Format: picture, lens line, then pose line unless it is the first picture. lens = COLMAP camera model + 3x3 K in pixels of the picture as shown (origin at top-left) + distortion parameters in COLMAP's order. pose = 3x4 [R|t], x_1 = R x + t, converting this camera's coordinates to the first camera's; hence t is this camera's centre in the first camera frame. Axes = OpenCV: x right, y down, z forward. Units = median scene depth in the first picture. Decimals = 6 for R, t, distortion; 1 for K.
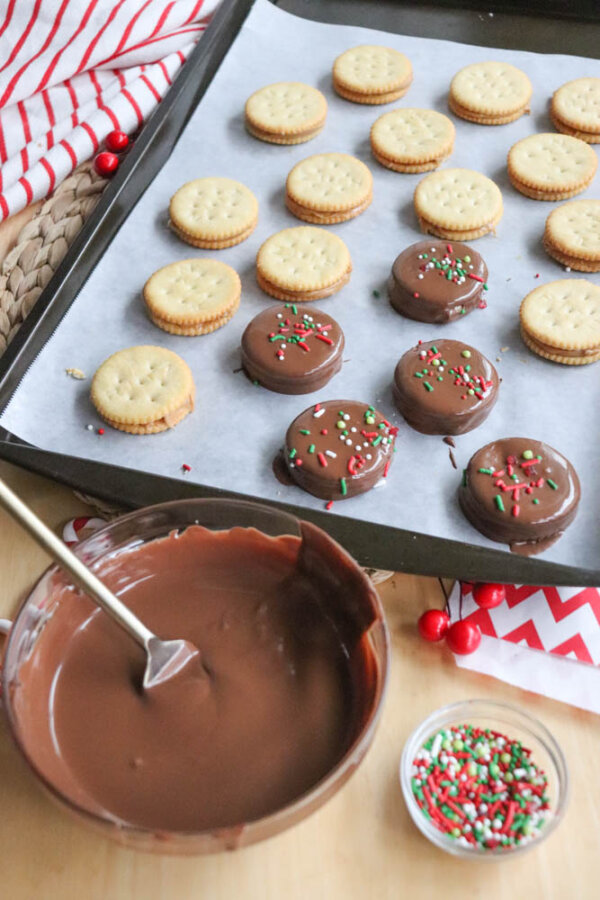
lens RADIAL K [[1246.5, 0, 300.0], [0, 1246.5, 450.0], [0, 0, 1]] dist [-0.245453, -0.015540]
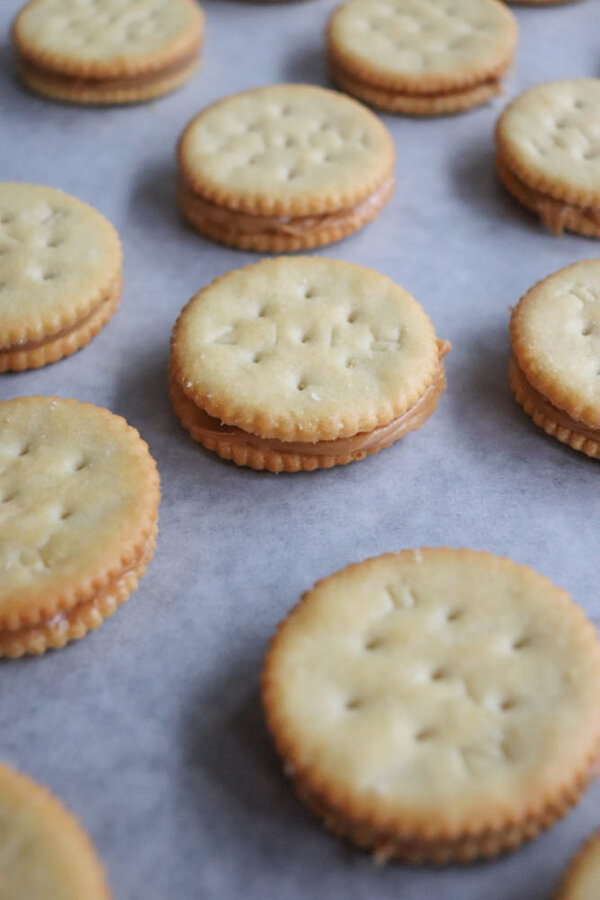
lens RADIAL K [[1246.5, 0, 300.0], [0, 1246.5, 450.0], [0, 0, 1]] dist [-0.245453, -0.015540]
pose [[0.959389, -0.194333, 0.204470, -0.078057], [0.212267, 0.974733, -0.069561, -0.107202], [-0.185786, 0.110138, 0.976398, 0.701908]]
